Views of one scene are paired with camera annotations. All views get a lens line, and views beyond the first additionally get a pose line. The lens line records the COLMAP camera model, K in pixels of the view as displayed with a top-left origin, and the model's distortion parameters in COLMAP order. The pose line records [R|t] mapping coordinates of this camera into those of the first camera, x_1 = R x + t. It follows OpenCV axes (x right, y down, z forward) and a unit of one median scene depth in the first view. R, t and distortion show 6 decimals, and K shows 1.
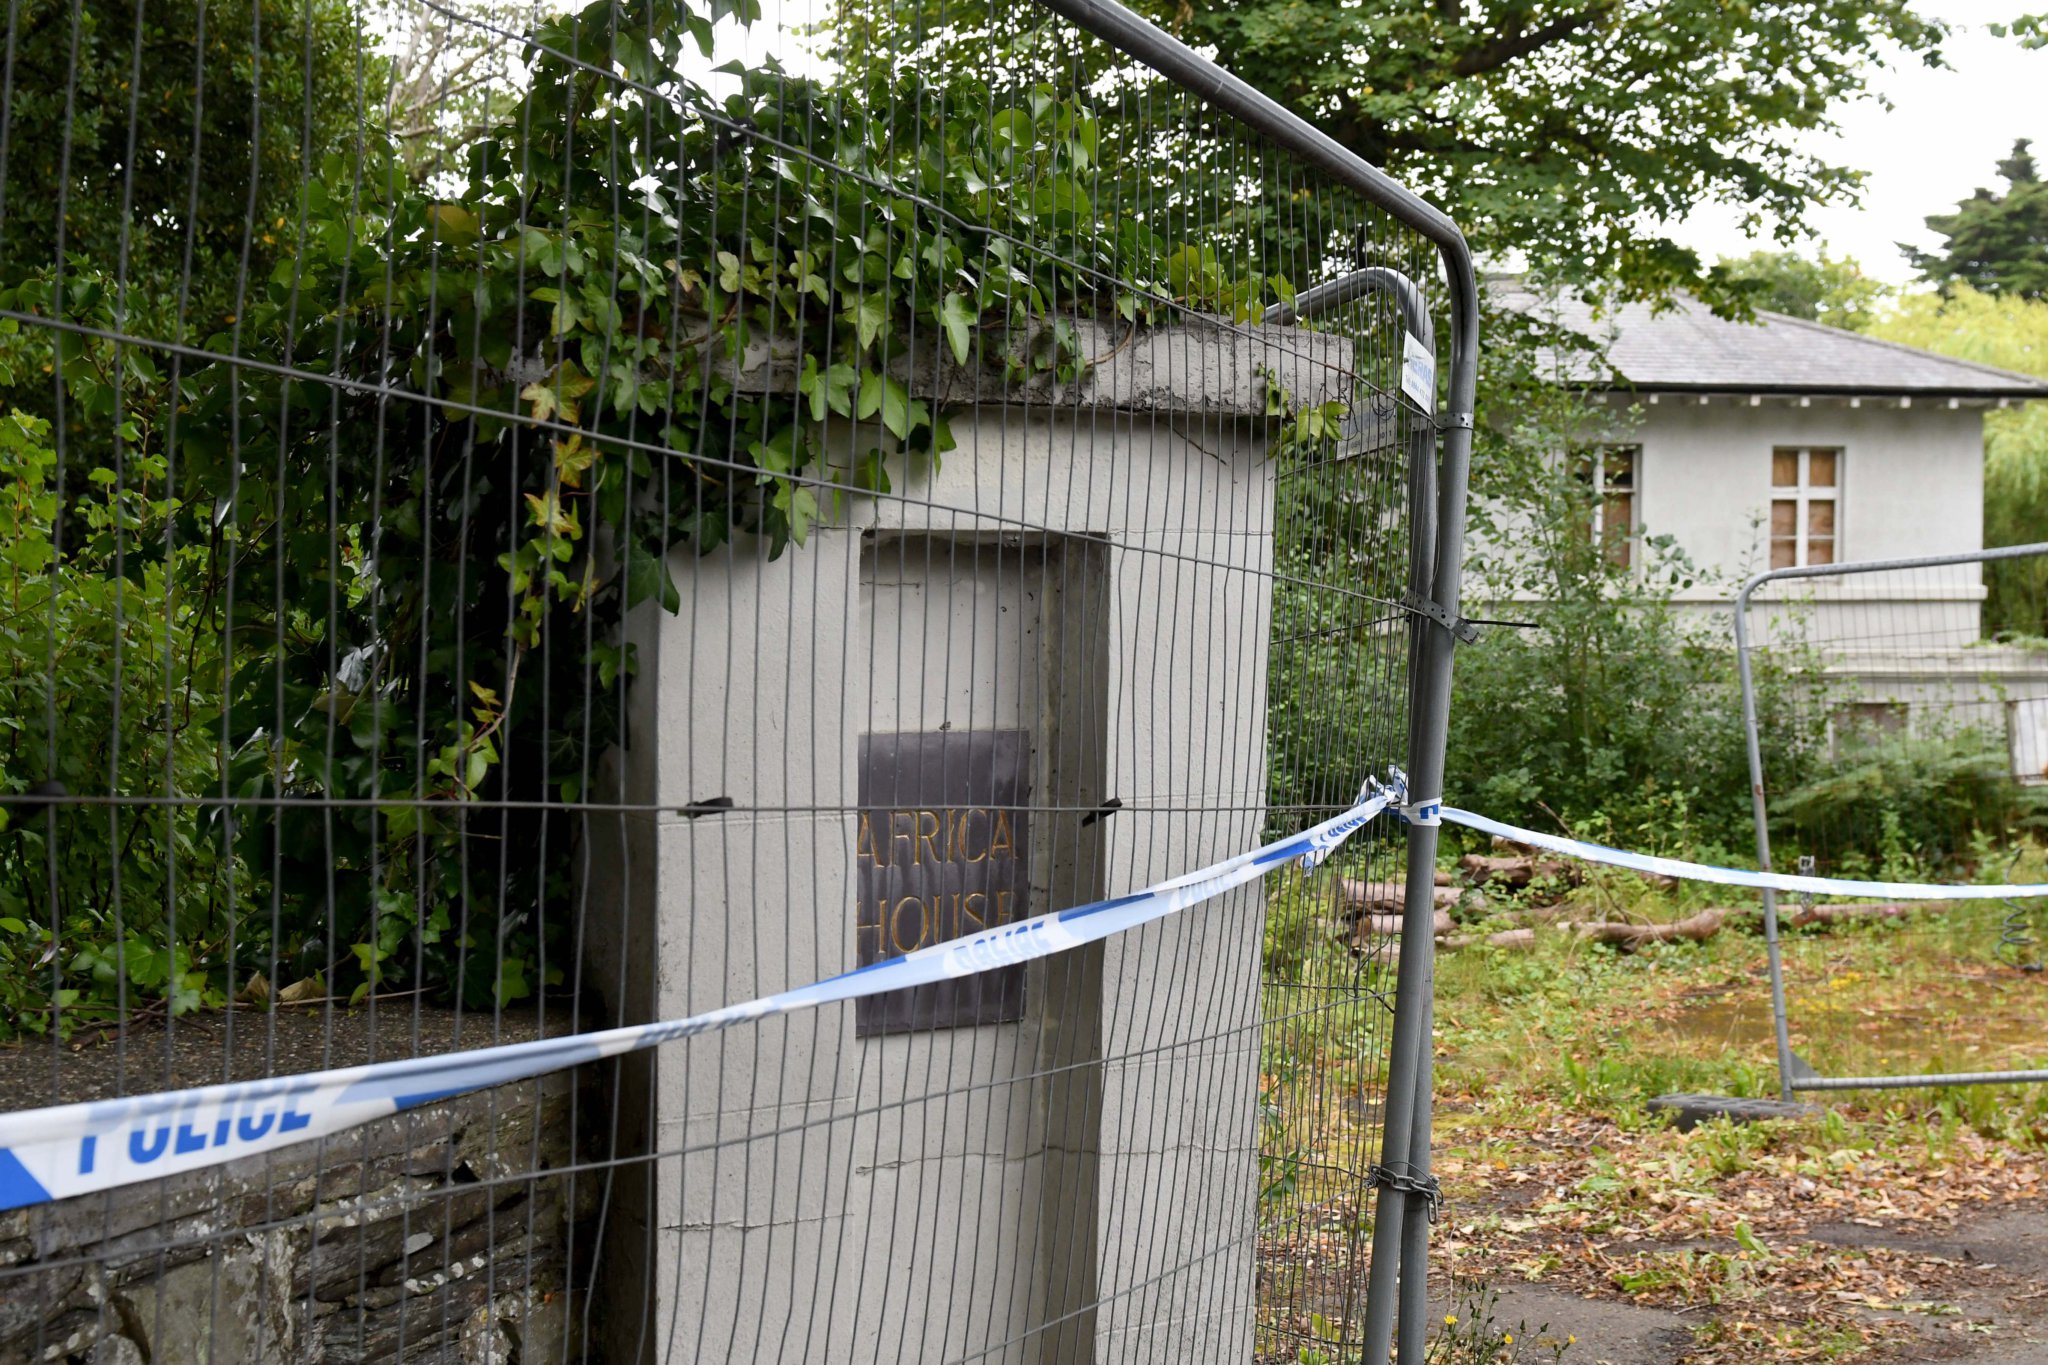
lens RADIAL K [[2485.9, 0, 1002.8], [0, 2485.9, 696.9], [0, 0, 1]] dist [-0.004716, 0.000000]
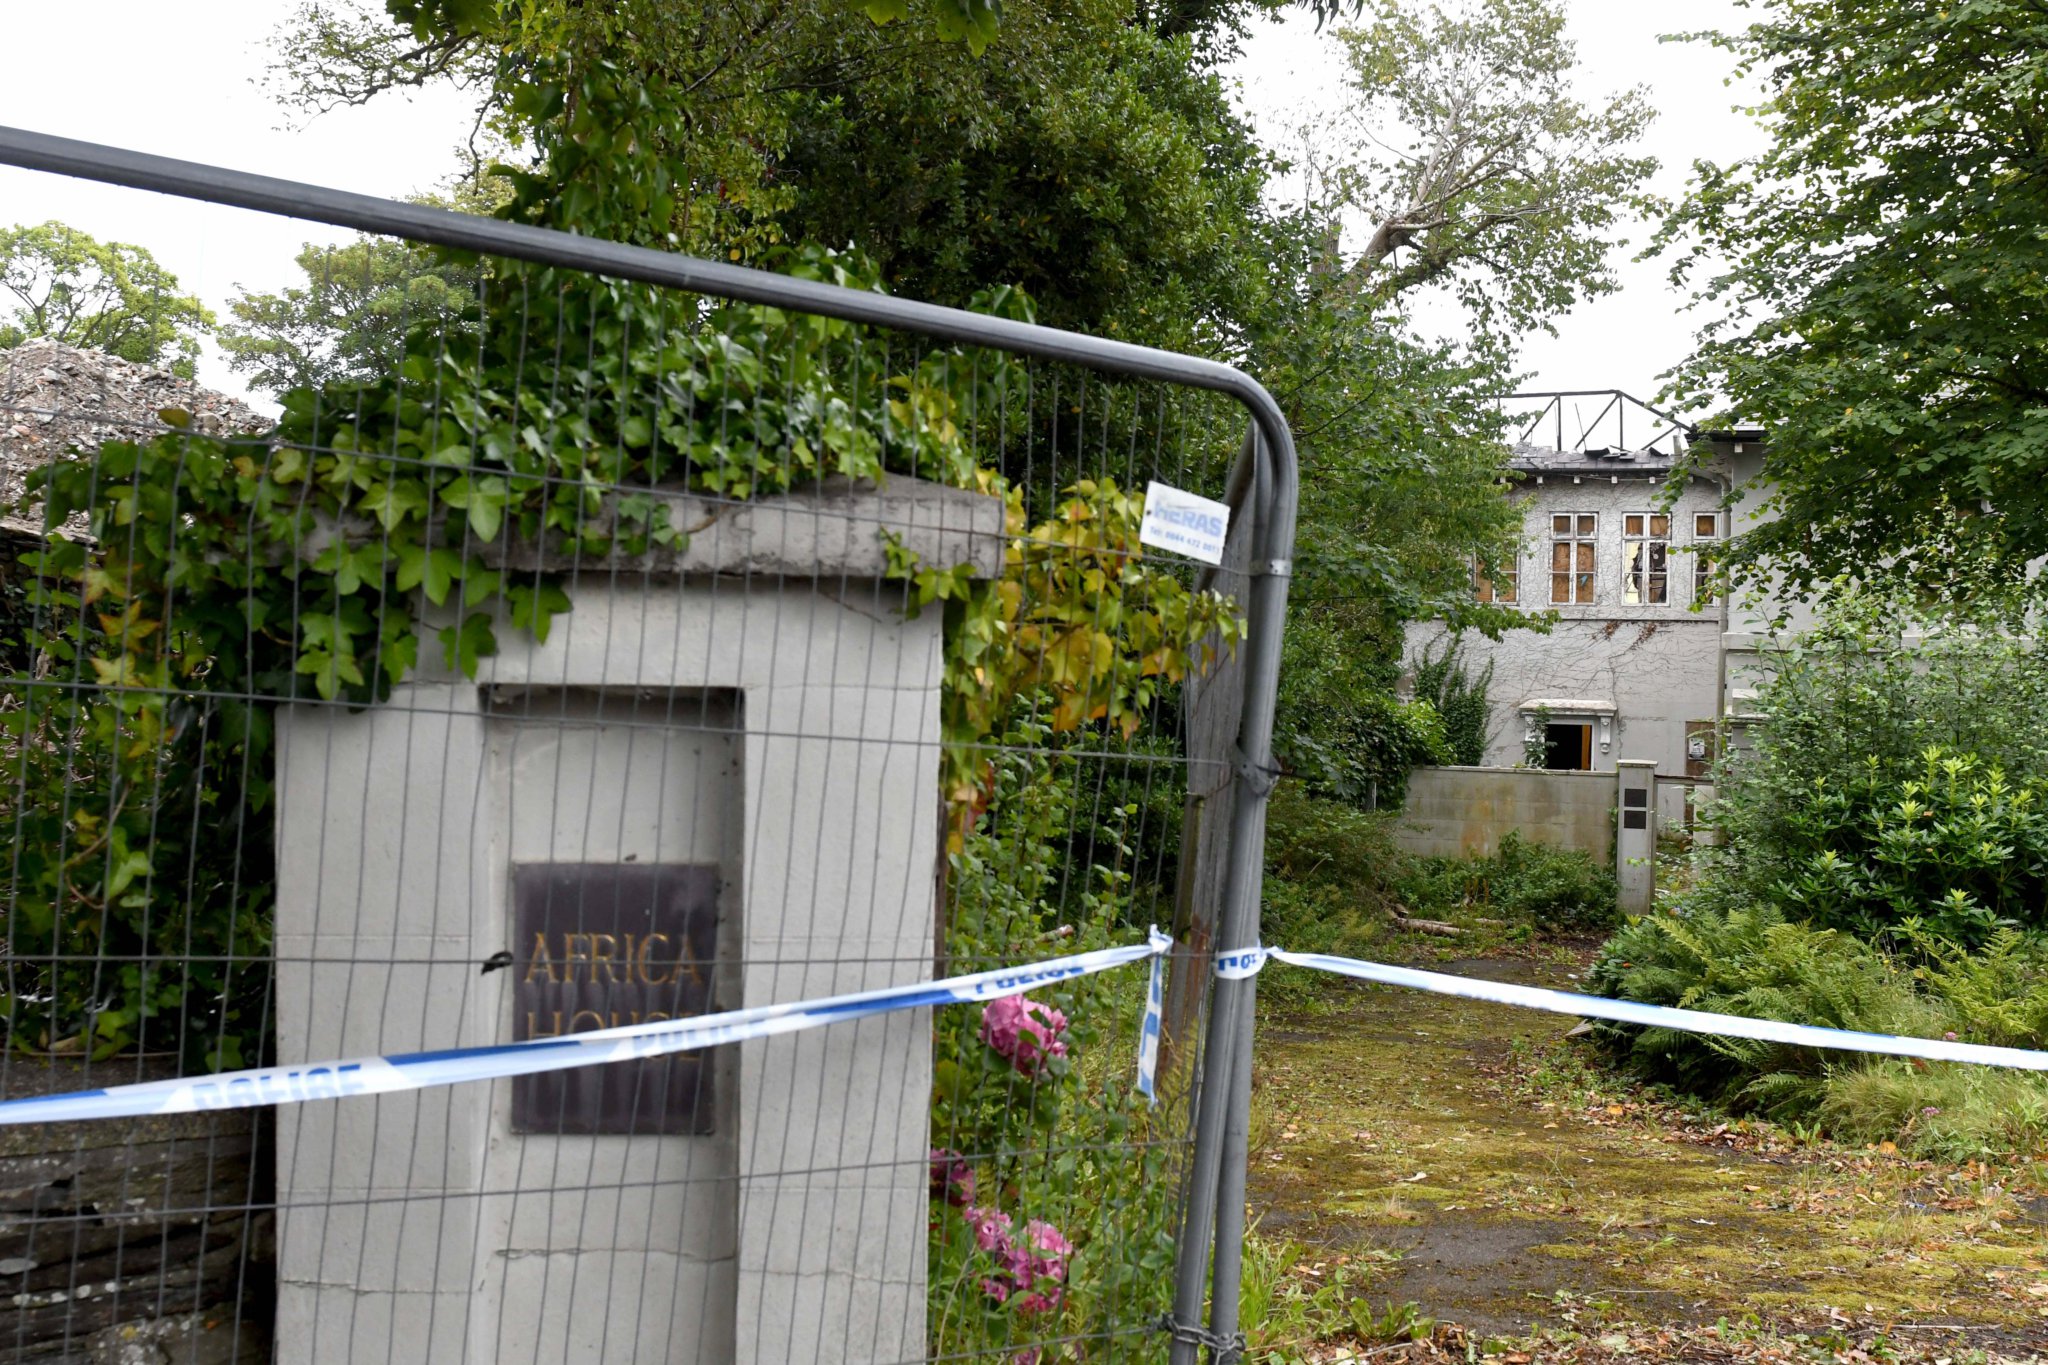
lens RADIAL K [[2270.6, 0, 1021.5], [0, 2270.6, 666.4], [0, 0, 1]] dist [-0.045920, 0.000000]
pose [[0.896108, 0.024833, -0.443141, 0.597816], [-0.035438, 0.999249, -0.015666, -0.065908], [0.442419, 0.029743, 0.896315, 0.187376]]
